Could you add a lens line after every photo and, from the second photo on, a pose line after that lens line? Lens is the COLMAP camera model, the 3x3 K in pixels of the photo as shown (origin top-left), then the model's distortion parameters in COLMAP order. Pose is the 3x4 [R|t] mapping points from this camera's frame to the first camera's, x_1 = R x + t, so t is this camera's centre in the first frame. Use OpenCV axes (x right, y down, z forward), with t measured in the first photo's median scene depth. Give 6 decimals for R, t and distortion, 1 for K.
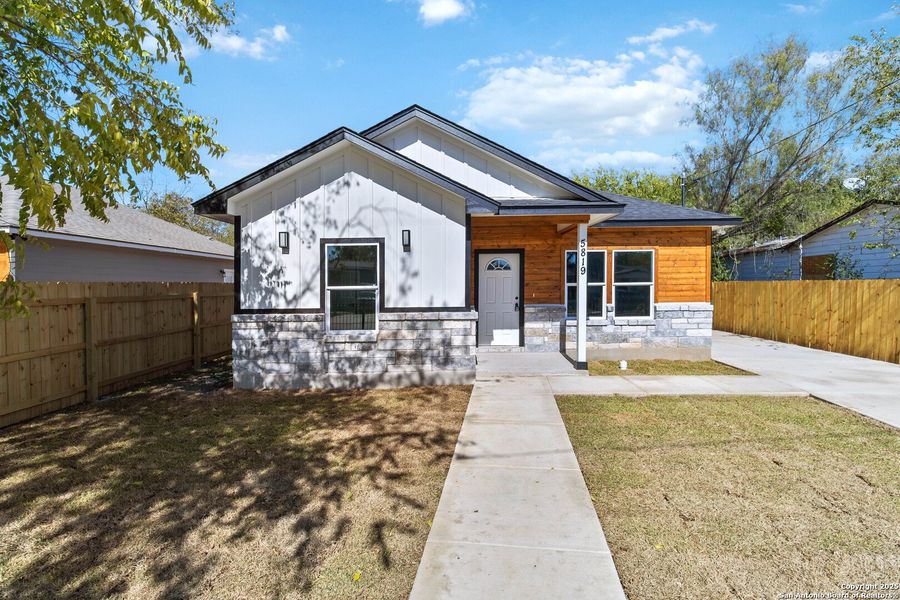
lens RADIAL K [[426.5, 0, 455.3], [0, 426.5, 288.5], [0, 0, 1]] dist [0.000830, 0.000126]
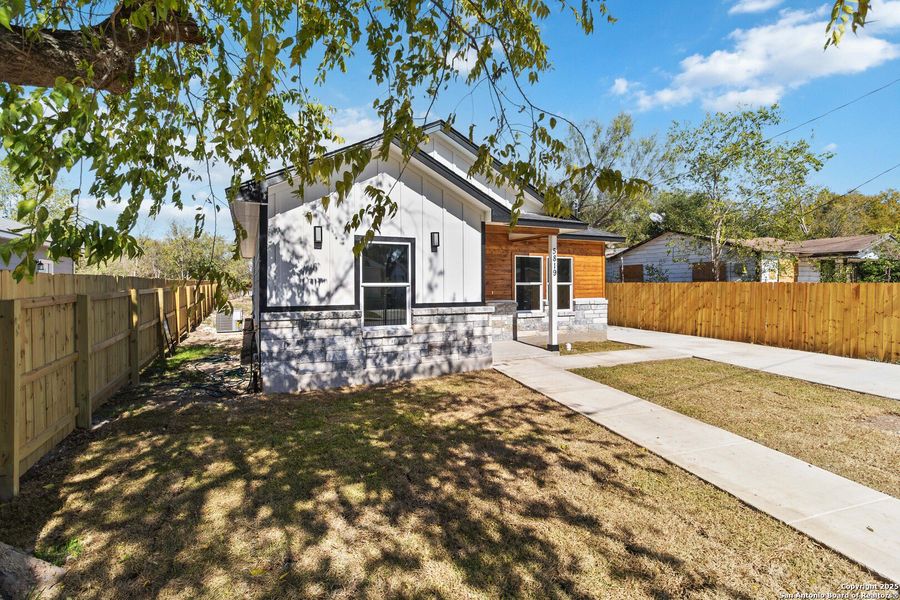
lens RADIAL K [[426.5, 0, 455.3], [0, 426.5, 288.5], [0, 0, 1]] dist [0.000830, 0.000126]
pose [[0.894724, 0.004984, 0.446592, -0.559320], [-0.005511, 0.999985, -0.000118, 0.006646], [-0.446586, -0.002355, 0.894738, 0.001423]]
